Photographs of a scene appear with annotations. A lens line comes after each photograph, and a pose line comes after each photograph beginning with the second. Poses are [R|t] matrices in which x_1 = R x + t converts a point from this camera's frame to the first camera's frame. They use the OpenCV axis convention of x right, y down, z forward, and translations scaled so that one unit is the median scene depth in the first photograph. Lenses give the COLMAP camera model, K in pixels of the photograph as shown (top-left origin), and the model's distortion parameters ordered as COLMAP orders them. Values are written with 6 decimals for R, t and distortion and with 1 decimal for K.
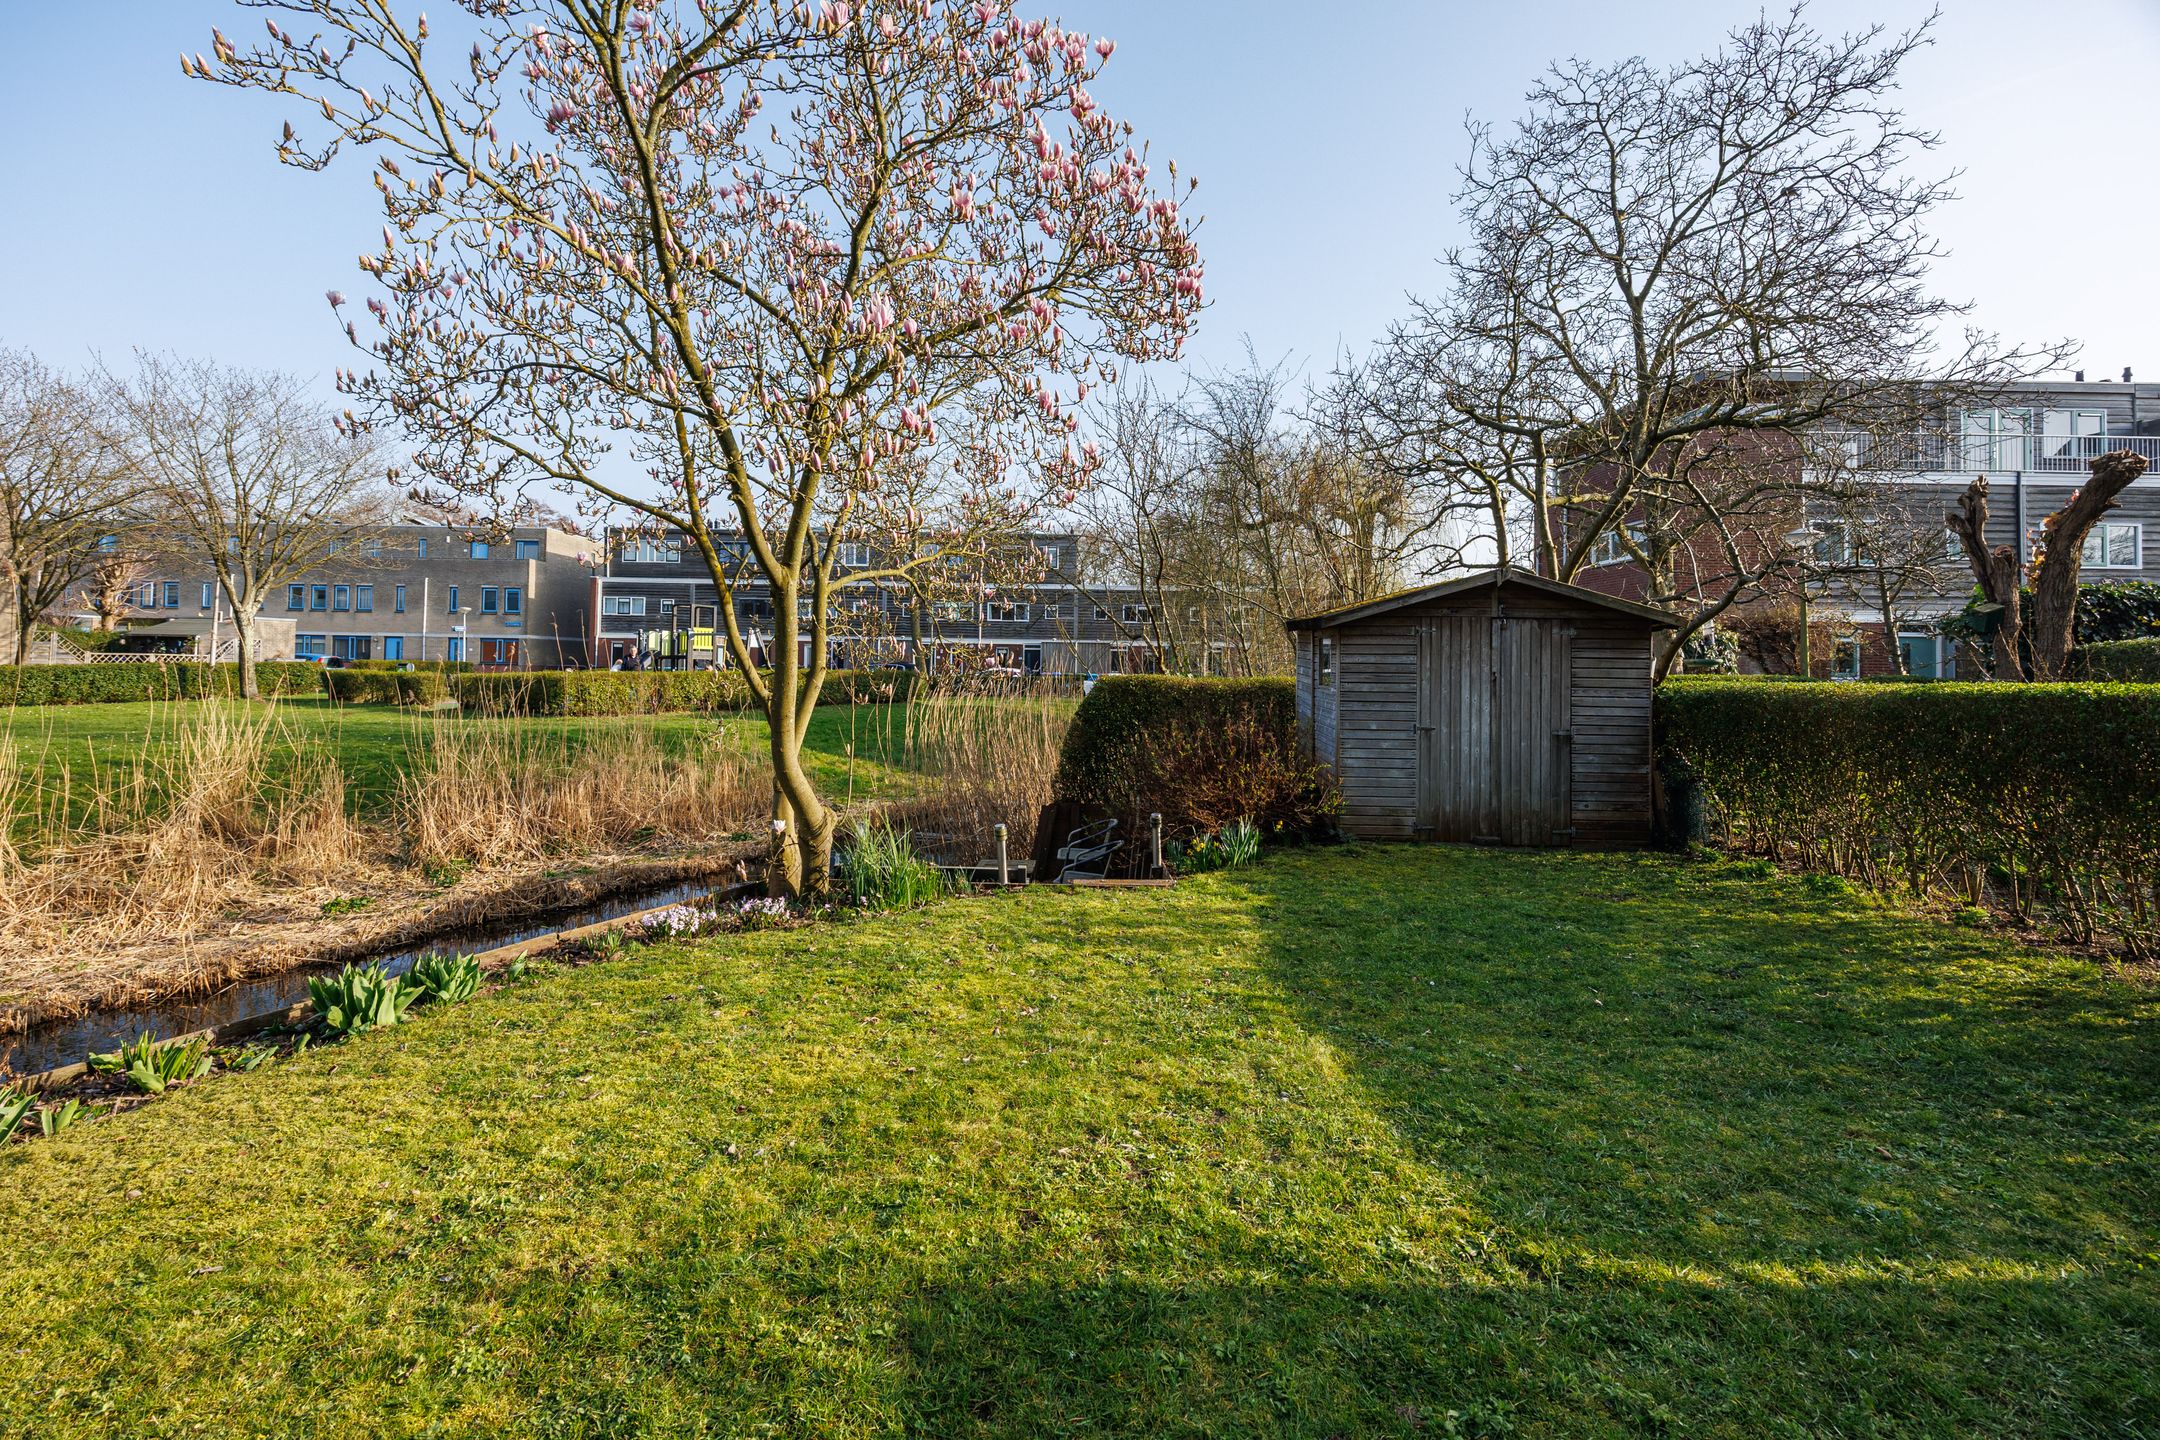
lens RADIAL K [[907.0, 0, 1086.3], [0, 907.0, 629.2], [0, 0, 1]] dist [-0.003852, 0.000683]
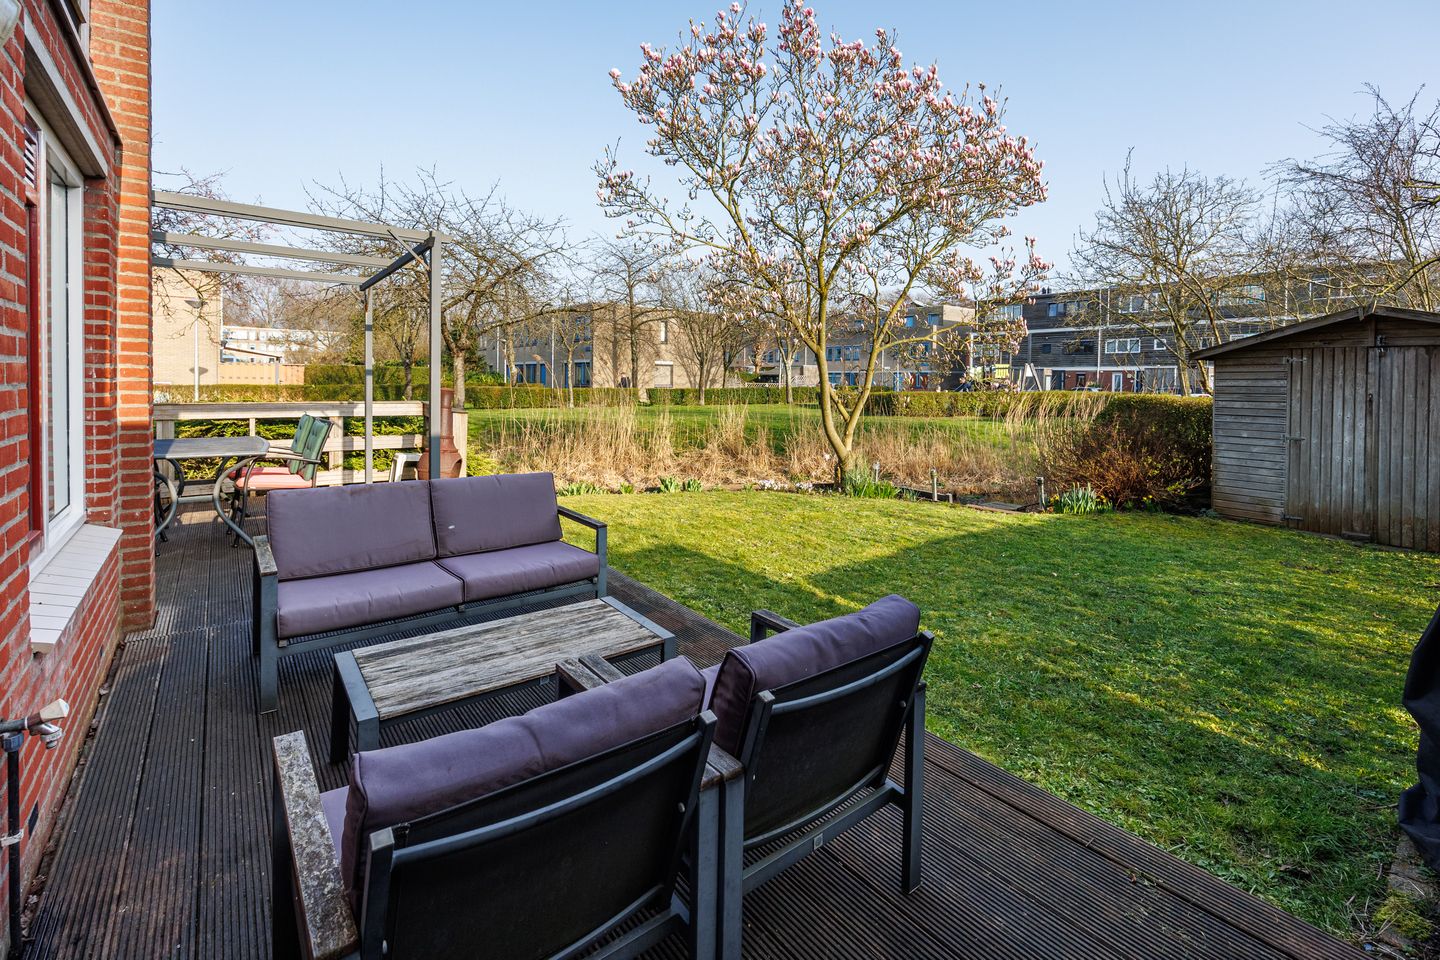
lens RADIAL K [[656.6, 0, 744.2], [0, 656.6, 401.2], [0, 0, 1]] dist [-0.004401, 0.000489]
pose [[0.618478, 0.015841, -0.785643, 0.465150], [0.030006, 0.998592, 0.043756, -0.002848], [0.785229, -0.050636, 0.617131, -0.107162]]
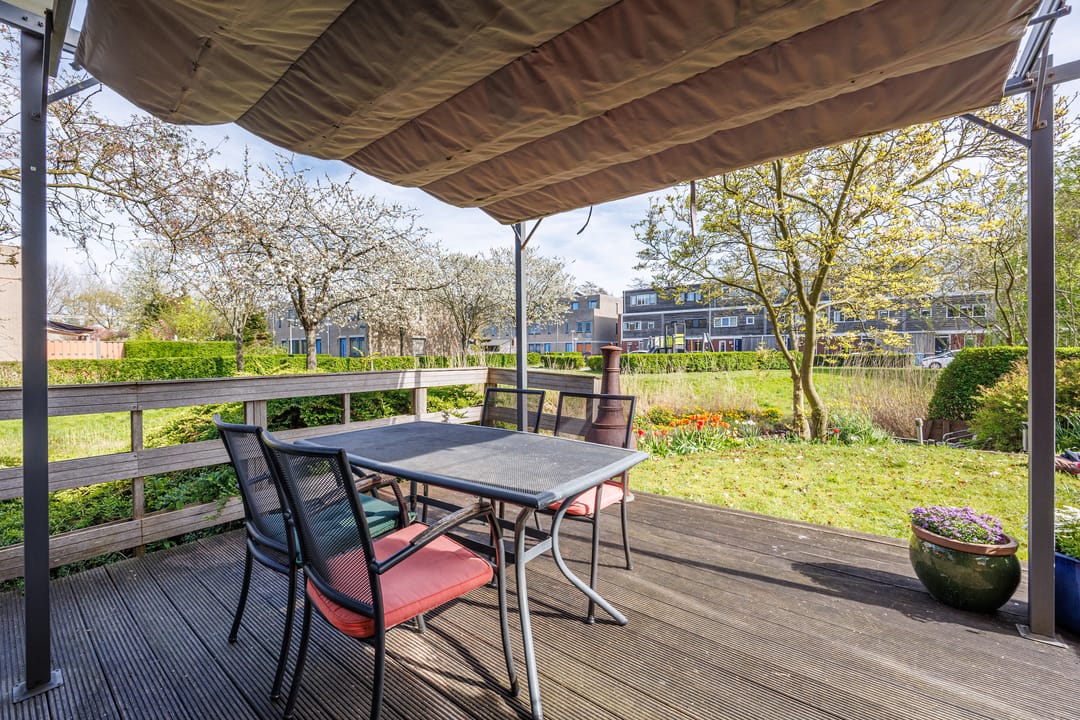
lens RADIAL K [[452.2, 0, 487.7], [0, 452.2, 371.5], [0, 0, 1]] dist [0.001065, -0.001349]
pose [[0.740106, 0.010005, -0.672416, -0.079885], [0.044427, 0.996978, 0.063734, -0.004595], [0.671021, -0.077043, 0.737424, -0.282851]]
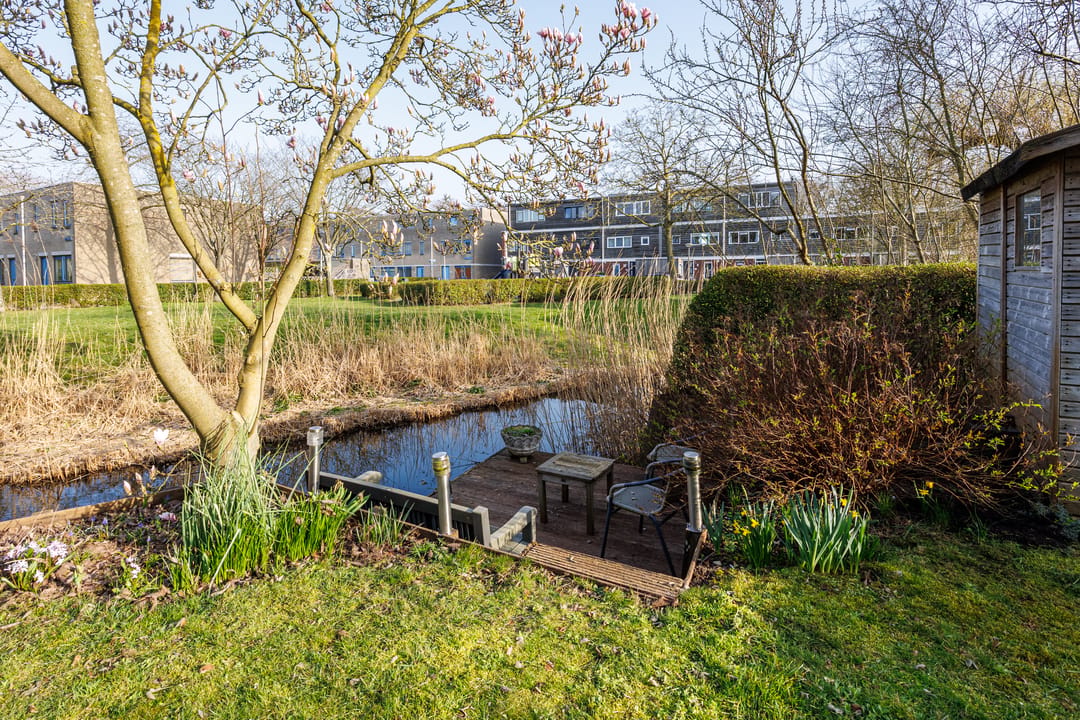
lens RADIAL K [[506.2, 0, 531.5], [0, 506.2, 288.0], [0, 0, 1]] dist [-0.002880, -0.000225]
pose [[0.867424, -0.011778, -0.497430, 0.111699], [0.041769, 0.997915, 0.049209, 0.037554], [0.495813, -0.063462, 0.866107, 0.422936]]
